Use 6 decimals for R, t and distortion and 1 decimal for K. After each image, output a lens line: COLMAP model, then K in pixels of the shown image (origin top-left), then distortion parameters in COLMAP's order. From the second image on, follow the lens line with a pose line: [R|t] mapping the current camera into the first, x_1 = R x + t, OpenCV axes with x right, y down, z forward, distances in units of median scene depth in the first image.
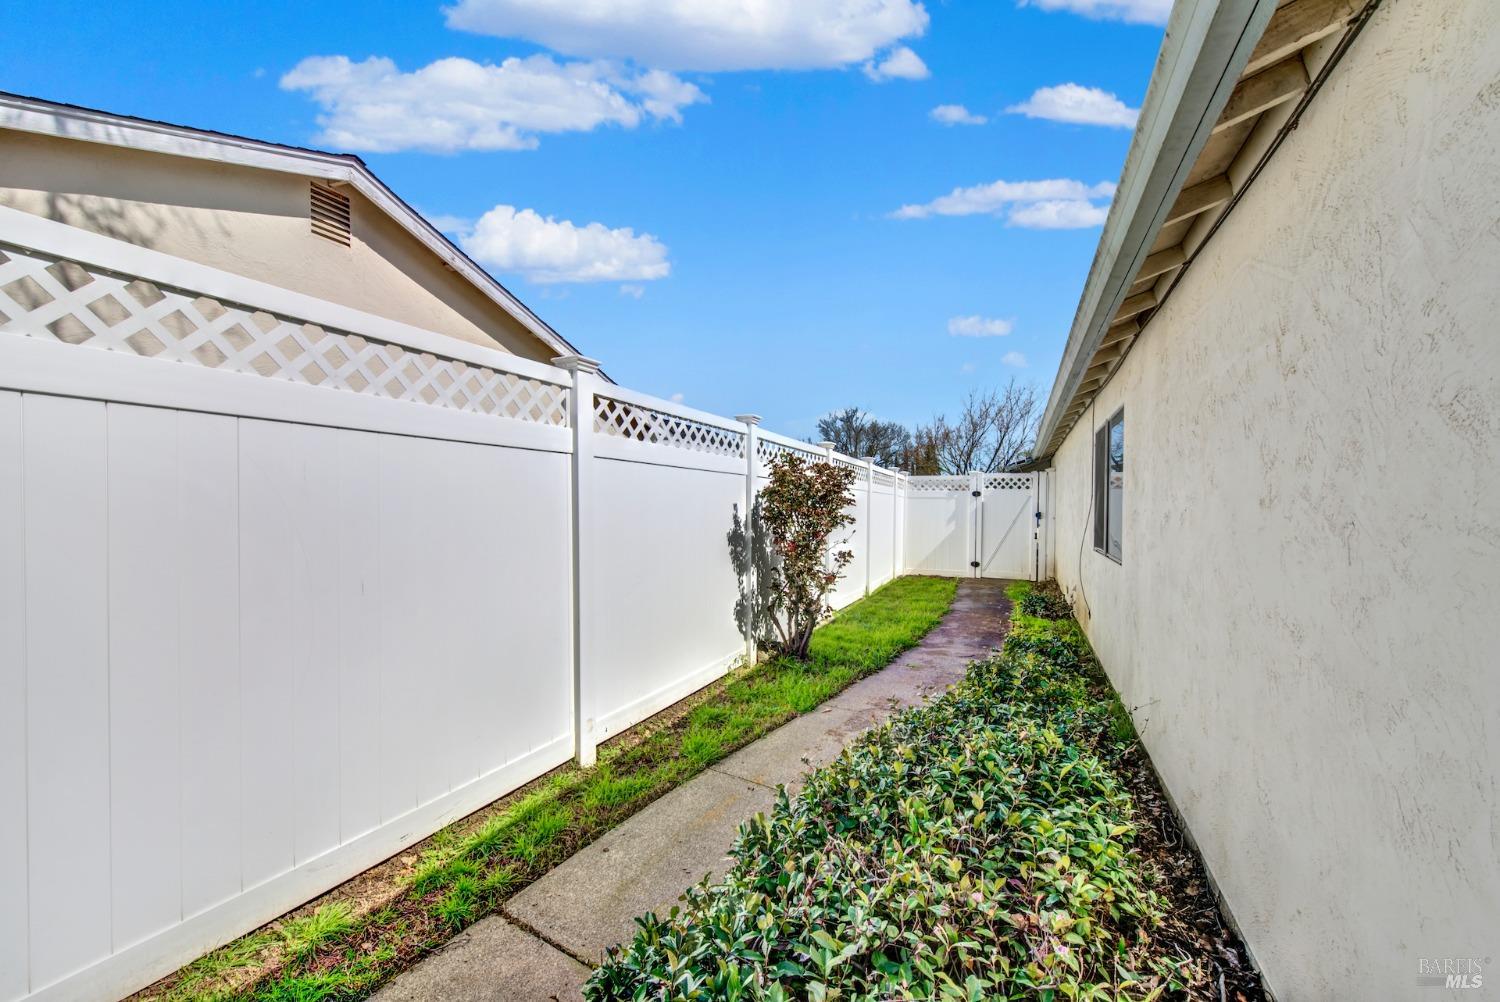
lens RADIAL K [[615.3, 0, 755.4], [0, 615.3, 504.7], [0, 0, 1]] dist [0.003597, 0.000018]
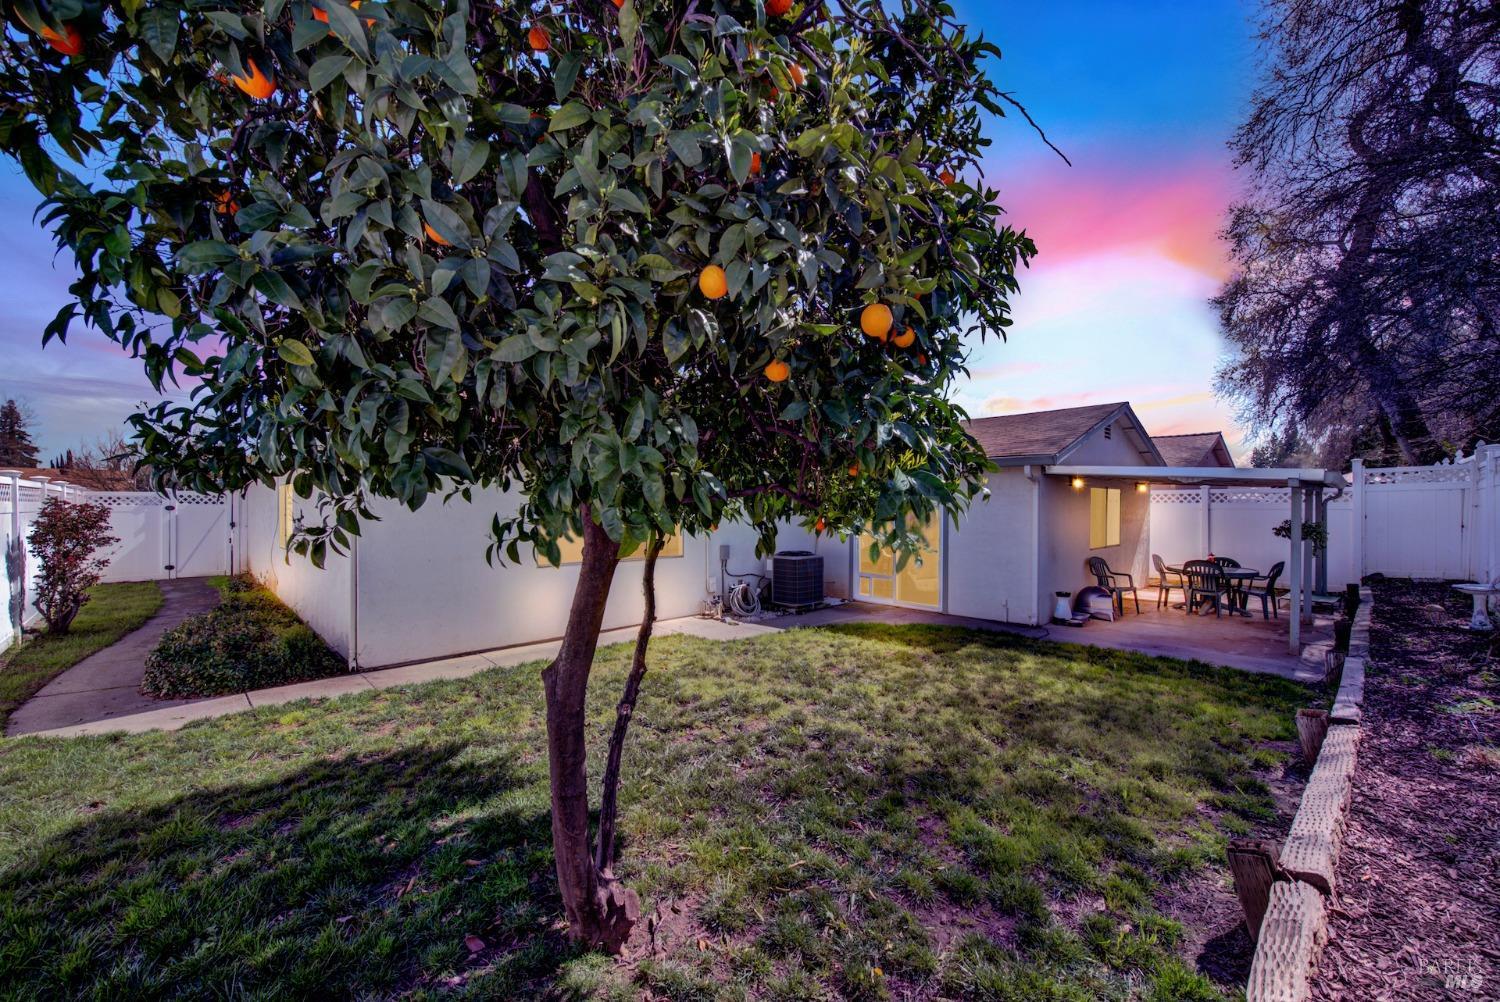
lens RADIAL K [[615.3, 0, 755.4], [0, 615.3, 504.7], [0, 0, 1]] dist [0.003597, 0.000018]
pose [[0.398949, -0.009619, 0.916923, -0.599683], [0.001767, 0.999951, 0.009720, -0.072496], [-0.916971, -0.002257, 0.398947, -1.083505]]
